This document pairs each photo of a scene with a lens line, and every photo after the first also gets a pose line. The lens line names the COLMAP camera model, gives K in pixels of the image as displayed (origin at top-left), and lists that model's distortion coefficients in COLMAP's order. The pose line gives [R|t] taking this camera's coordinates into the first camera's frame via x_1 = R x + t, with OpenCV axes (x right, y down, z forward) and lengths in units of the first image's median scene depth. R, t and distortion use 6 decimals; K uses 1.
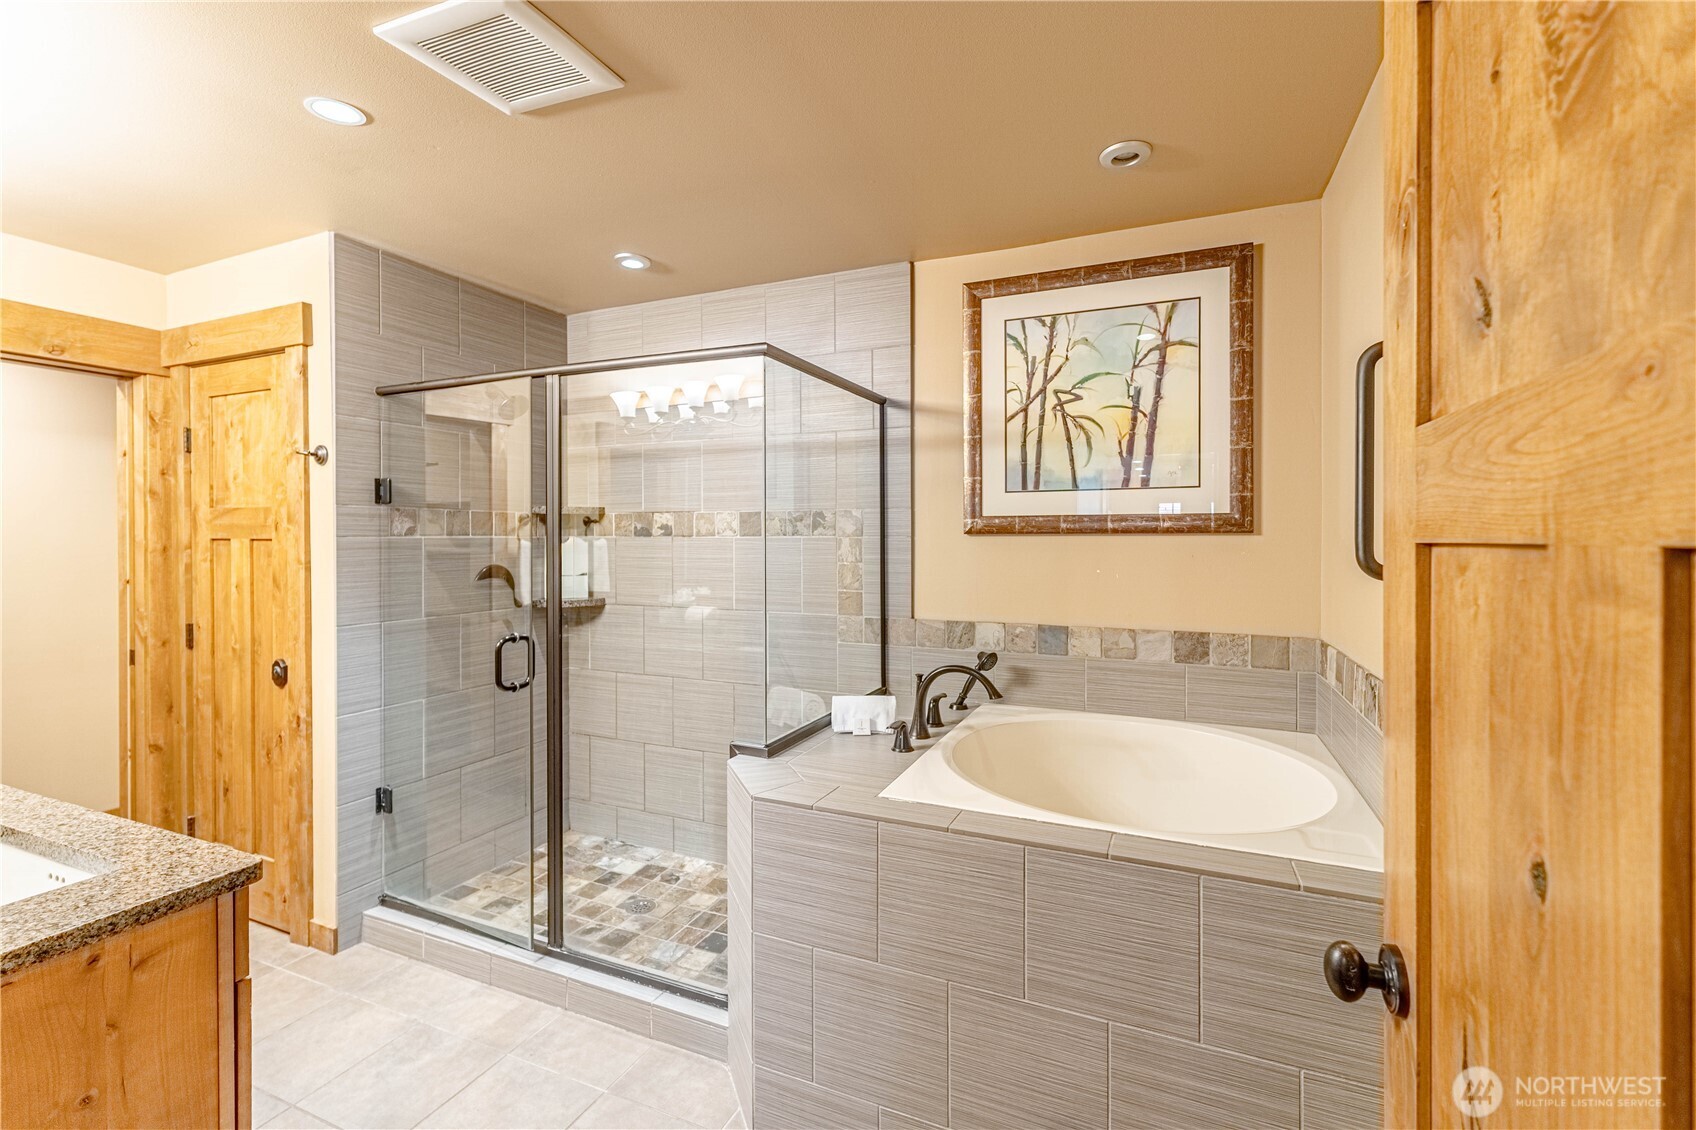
lens RADIAL K [[722.0, 0, 877.8], [0, 722.0, 545.1], [0, 0, 1]] dist [0.003073, 0.000283]
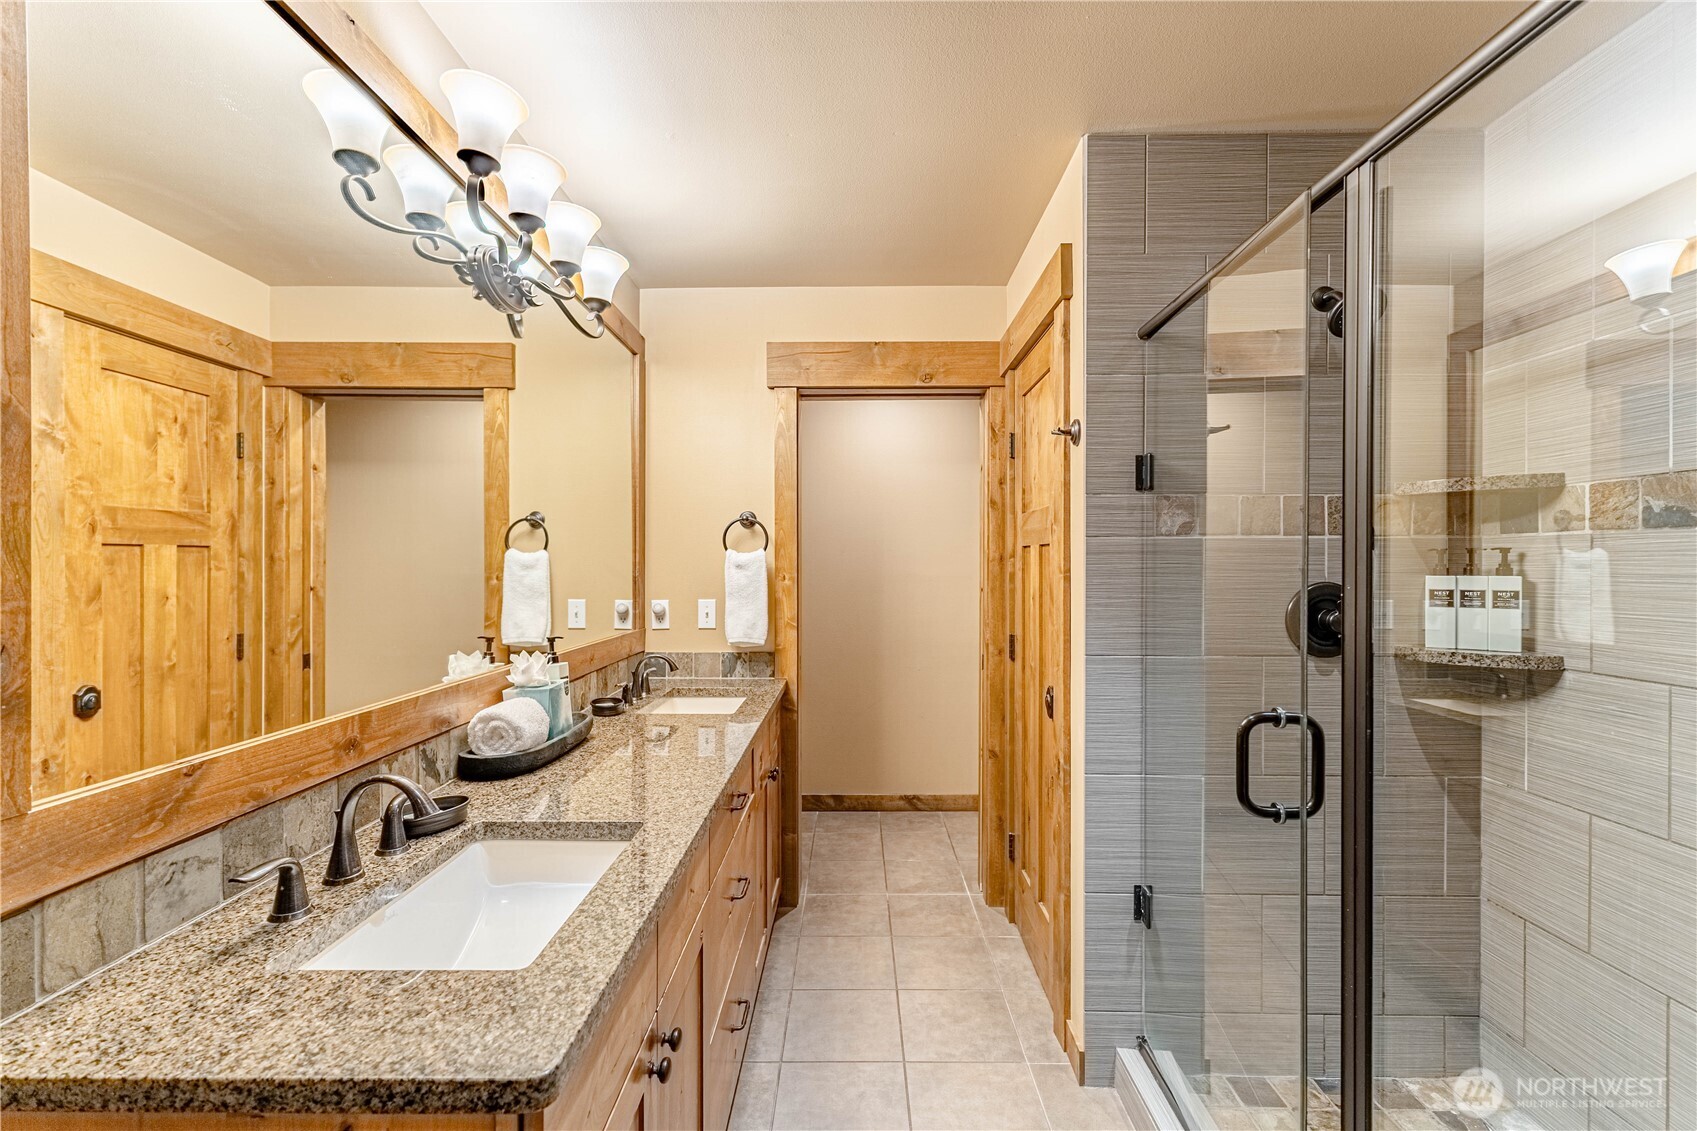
lens RADIAL K [[752.6, 0, 848.2], [0, 752.6, 569.8], [0, 0, 1]] dist [0.003031, 0.000360]
pose [[0.375110, 0.007138, -0.926953, -0.105010], [-0.008572, 0.999954, 0.004231, 0.020617], [0.926941, 0.006359, 0.375154, 0.448027]]
